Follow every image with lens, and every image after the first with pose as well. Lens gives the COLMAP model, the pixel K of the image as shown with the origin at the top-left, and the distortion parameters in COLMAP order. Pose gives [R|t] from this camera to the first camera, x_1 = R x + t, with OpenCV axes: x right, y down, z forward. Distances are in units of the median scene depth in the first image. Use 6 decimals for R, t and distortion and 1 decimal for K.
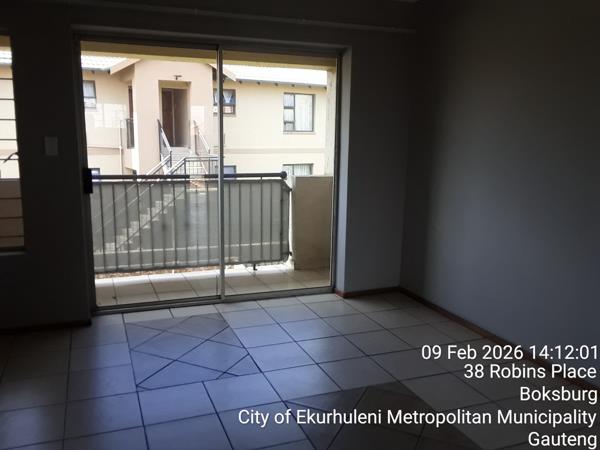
lens RADIAL K [[524.6, 0, 298.4], [0, 524.6, 227.1], [0, 0, 1]] dist [0.020906, -0.000897]
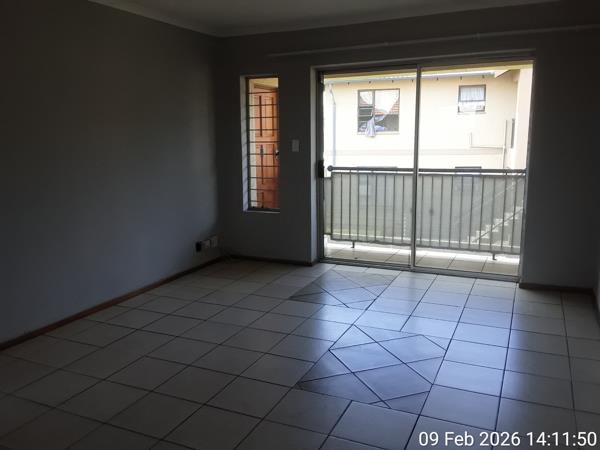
lens RADIAL K [[524.6, 0, 300.0], [0, 524.6, 227.7], [0, 0, 1]] dist [0.020906, -0.000897]
pose [[0.719437, 0.101215, -0.687144, 0.486020], [-0.100619, 0.994077, 0.041077, 0.017005], [0.687231, 0.039588, 0.725359, -0.078064]]
